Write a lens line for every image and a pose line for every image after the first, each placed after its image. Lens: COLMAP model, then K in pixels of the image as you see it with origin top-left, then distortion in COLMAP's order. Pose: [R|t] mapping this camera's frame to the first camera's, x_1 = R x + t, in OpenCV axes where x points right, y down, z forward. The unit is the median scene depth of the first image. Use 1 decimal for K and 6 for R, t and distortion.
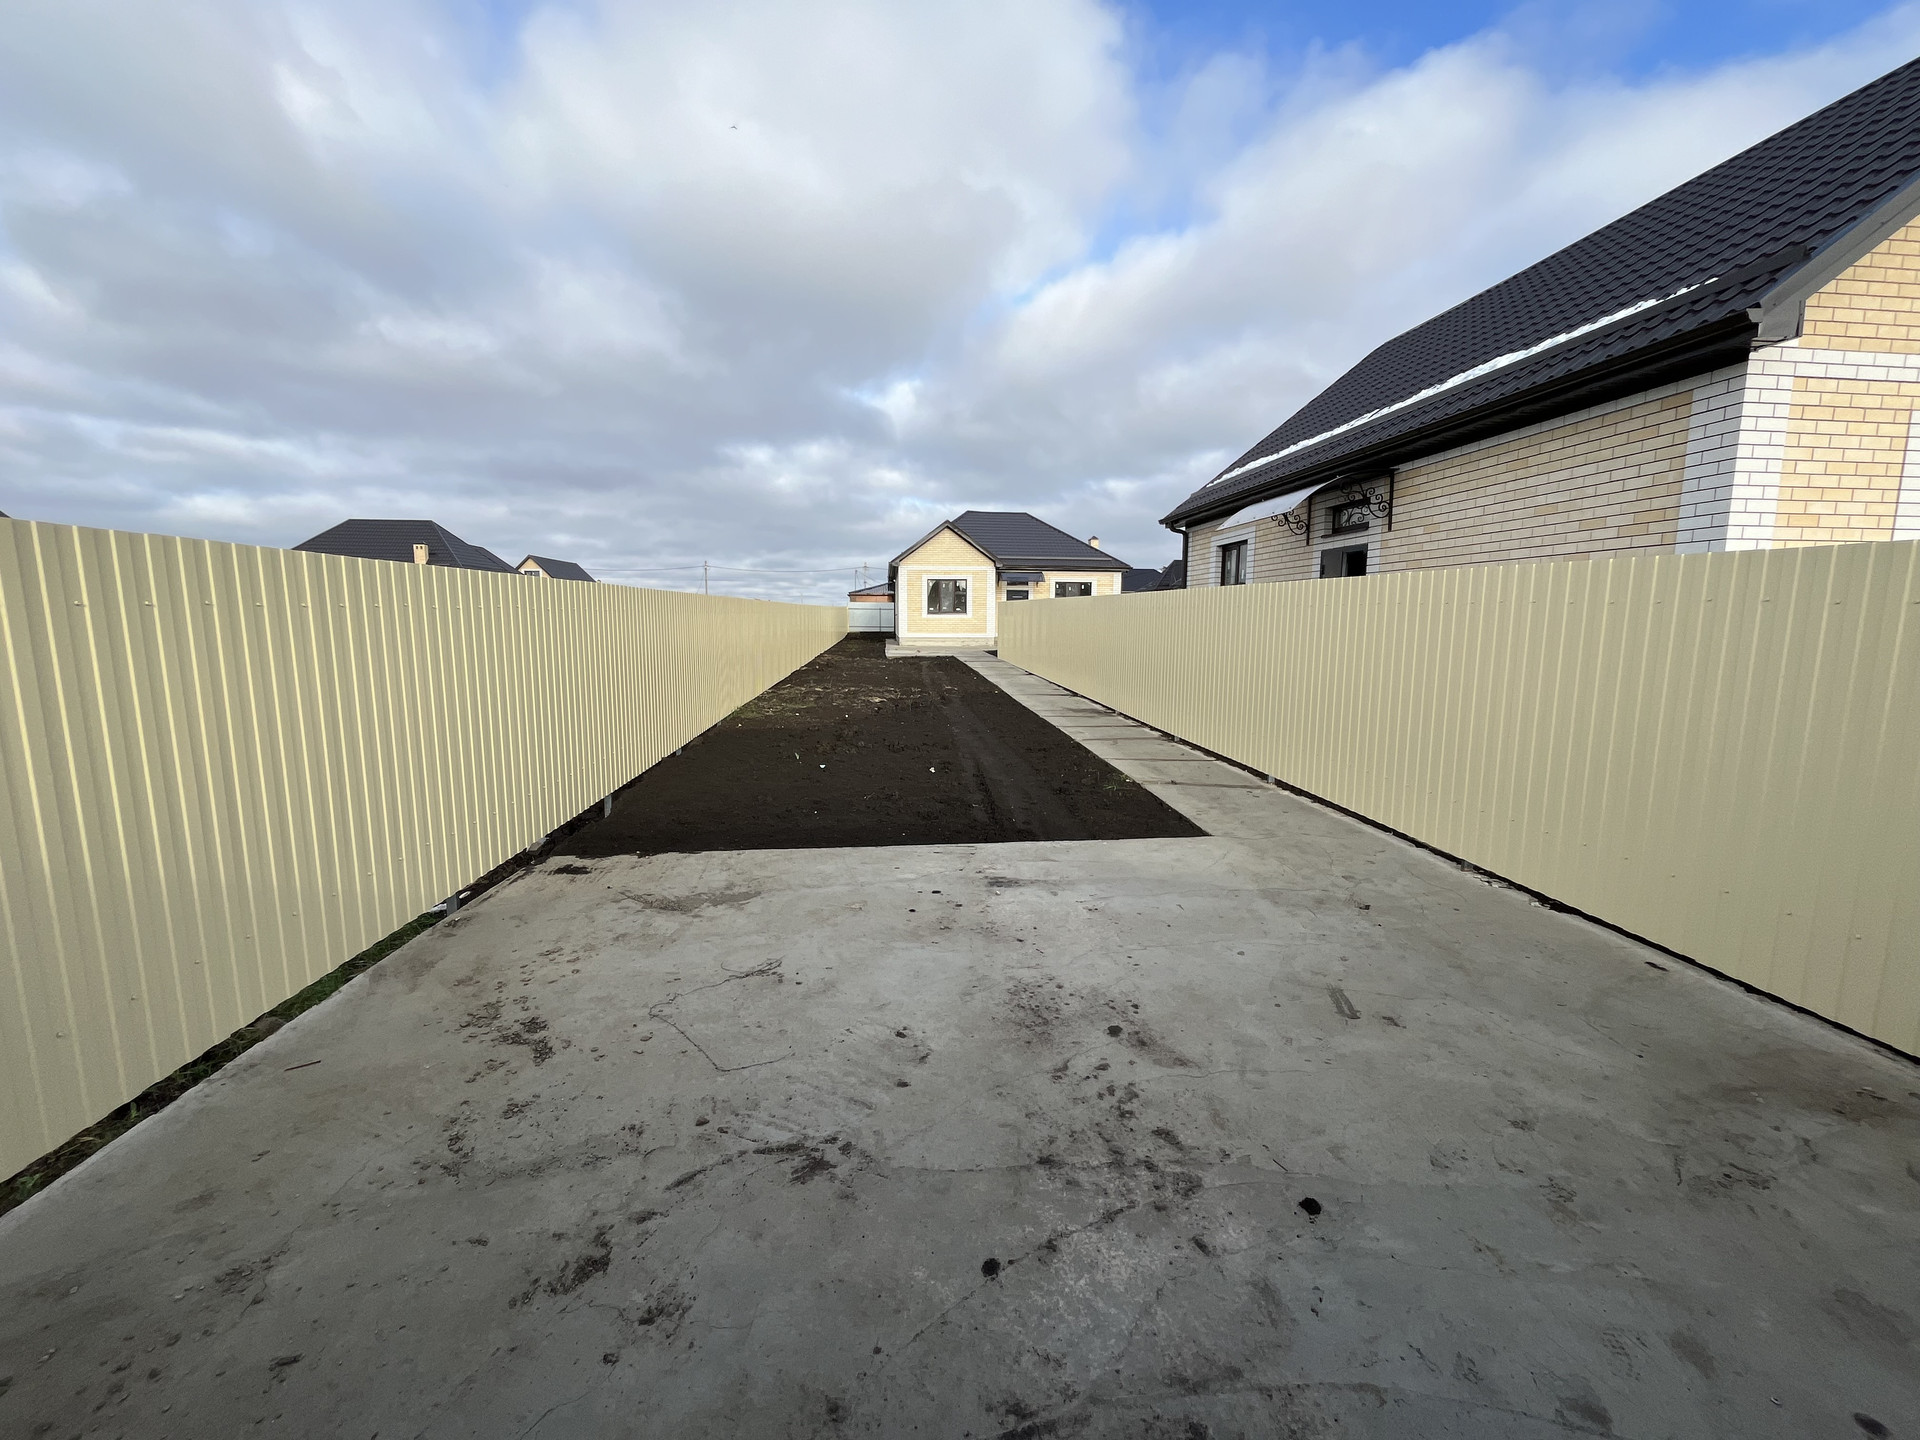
lens RADIAL K [[766.5, 0, 1001.5], [0, 766.5, 717.8], [0, 0, 1]] dist [-0.005033, 0.000400]
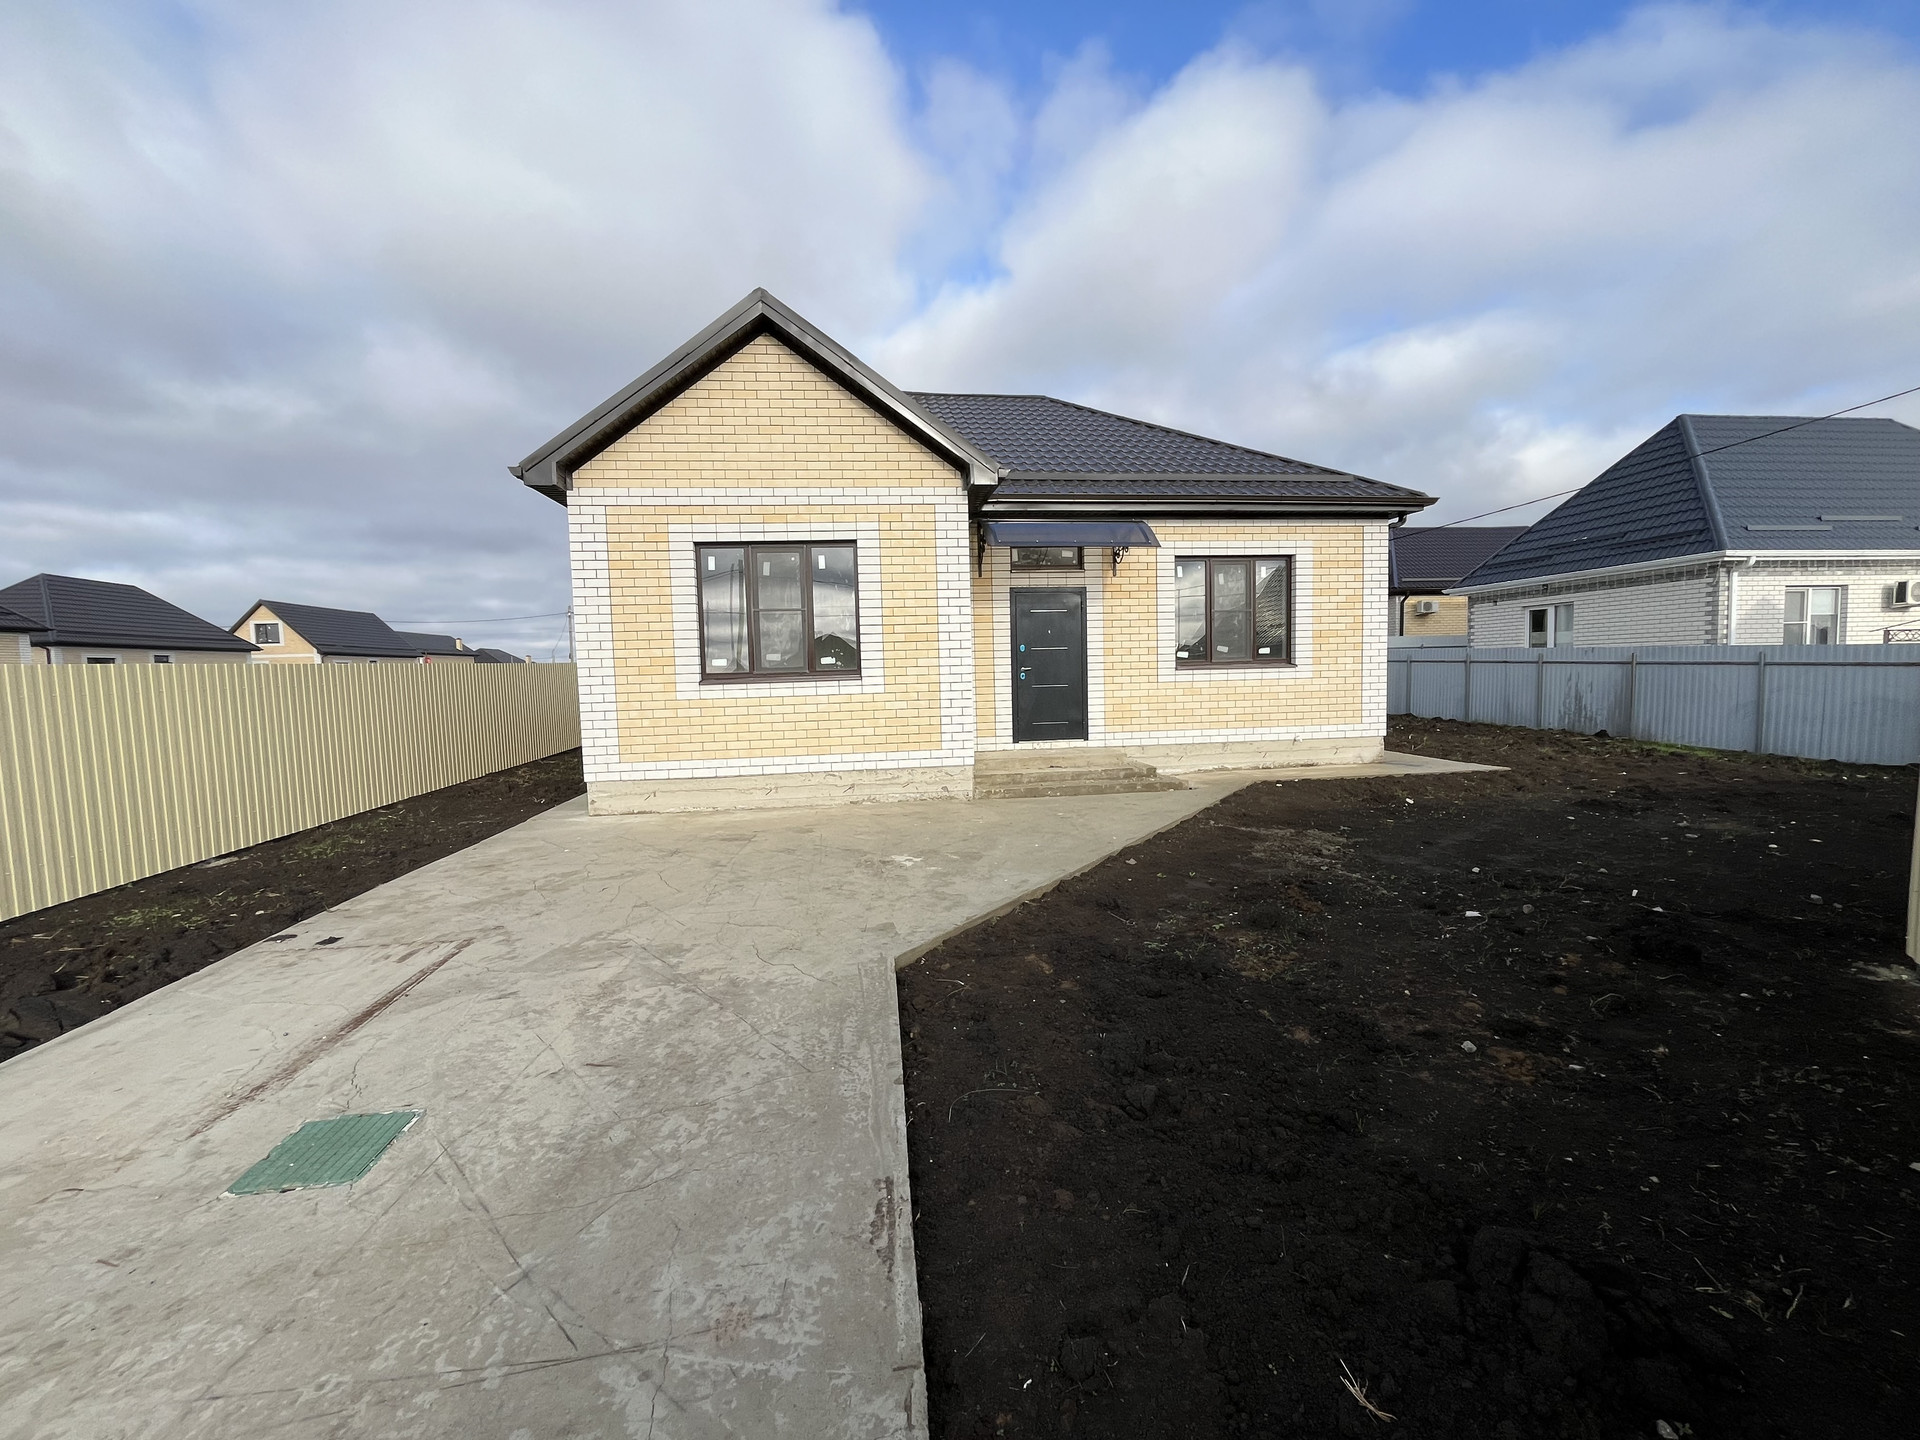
lens RADIAL K [[766.5, 0, 952.3], [0, 766.5, 721.2], [0, 0, 1]] dist [-0.005033, 0.000400]
pose [[0.999575, -0.025455, 0.014206, -0.074637], [0.026328, 0.997531, -0.065106, -0.400358], [-0.012514, 0.065452, 0.997777, 2.876884]]
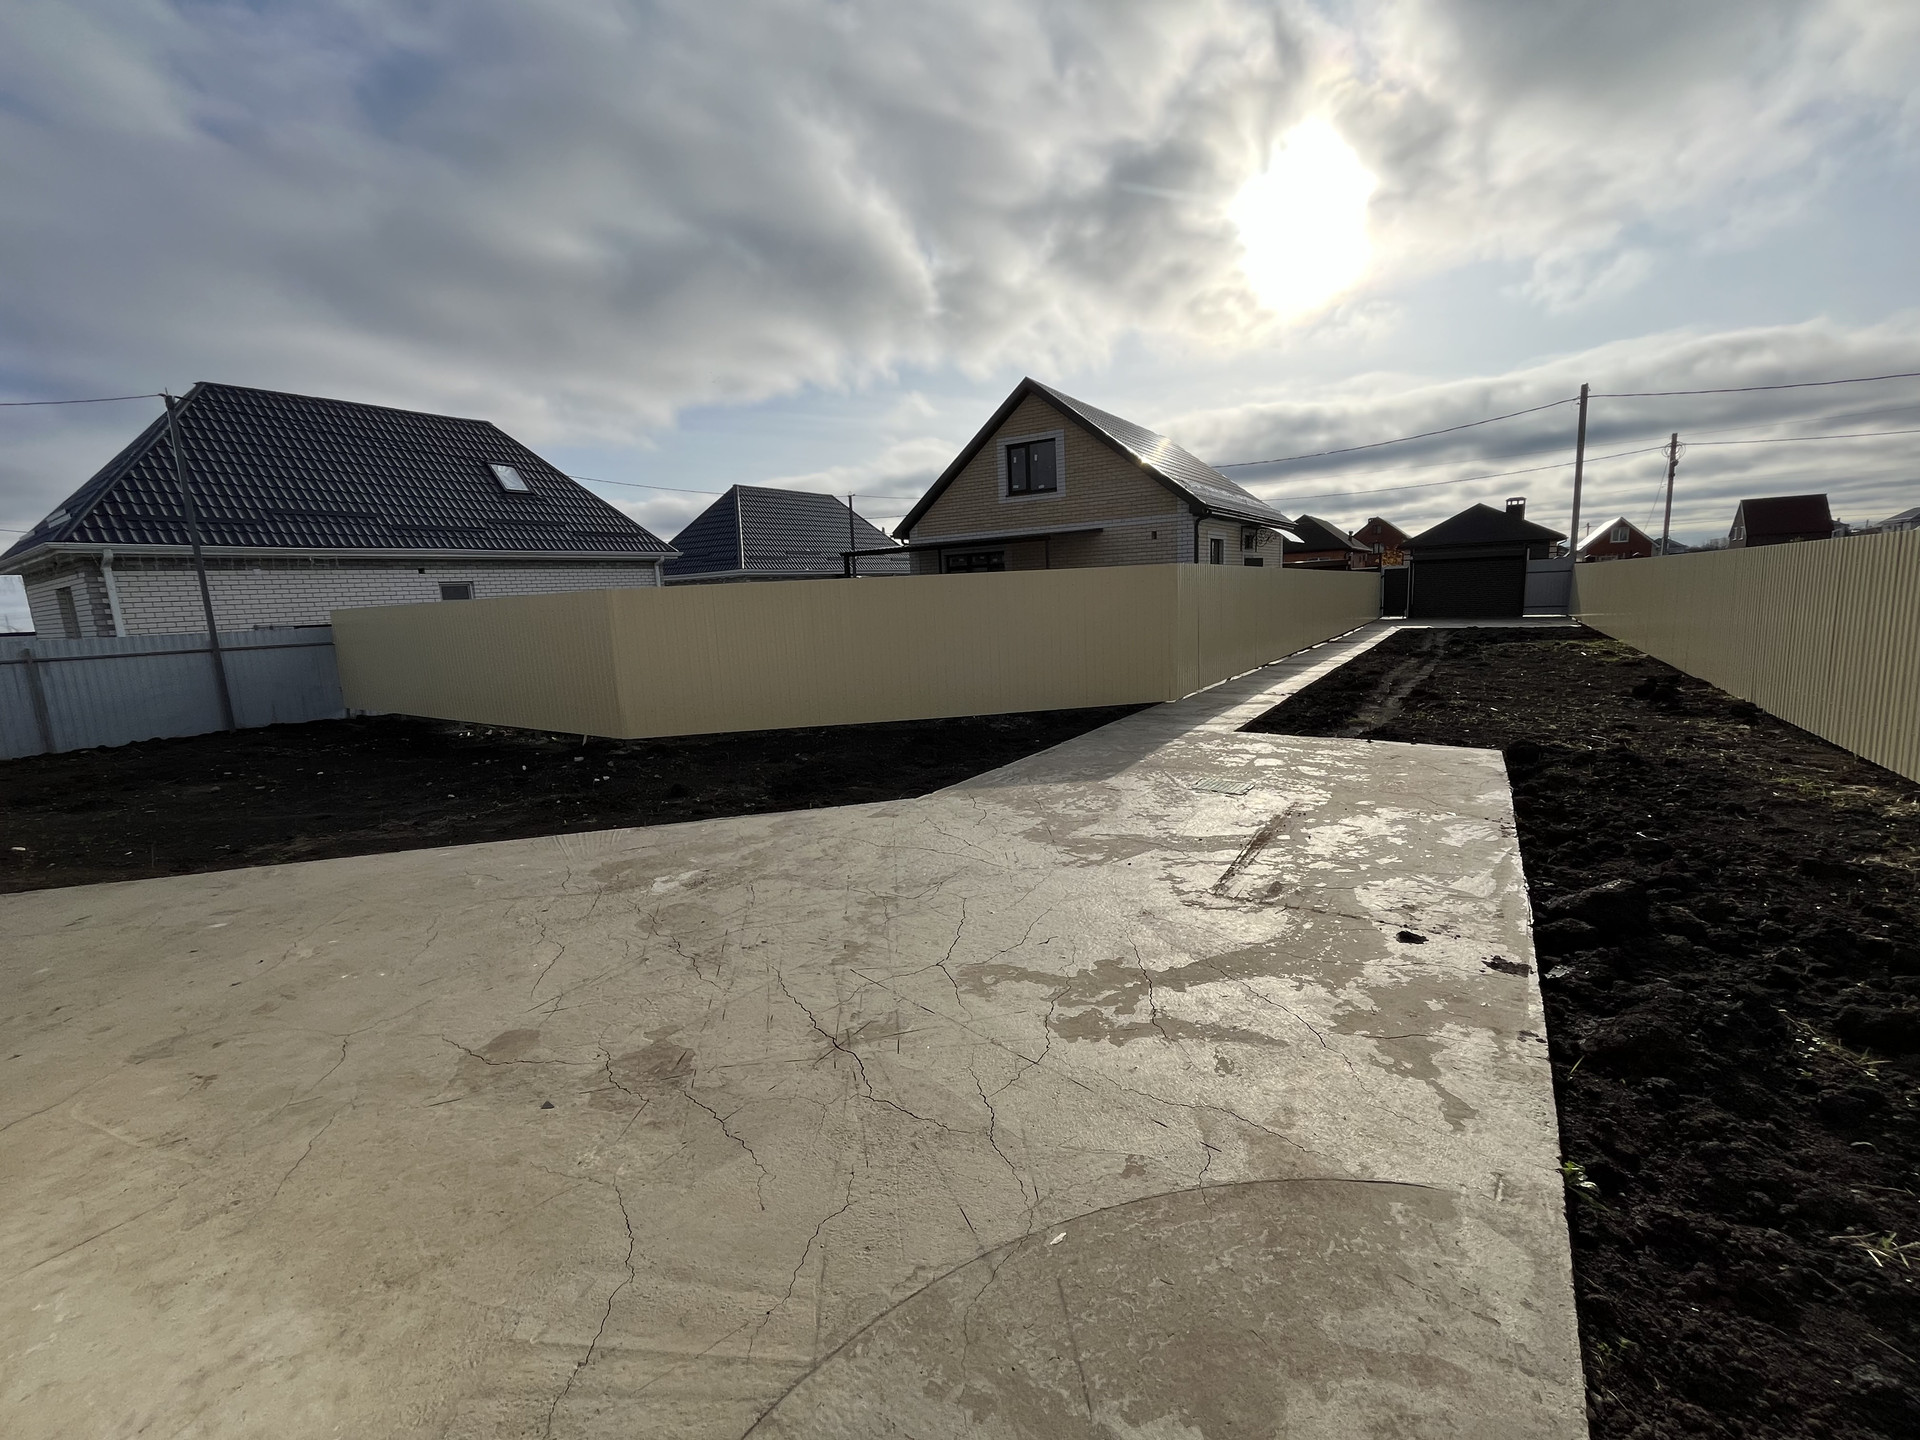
lens RADIAL K [[766.5, 0, 970.2], [0, 766.5, 717.5], [0, 0, 1]] dist [-0.005033, 0.000400]
pose [[-0.772162, -0.060698, 0.632520, -0.545324], [0.133996, 0.957489, 0.255461, -0.517042], [-0.621137, 0.282012, -0.731204, 3.759485]]
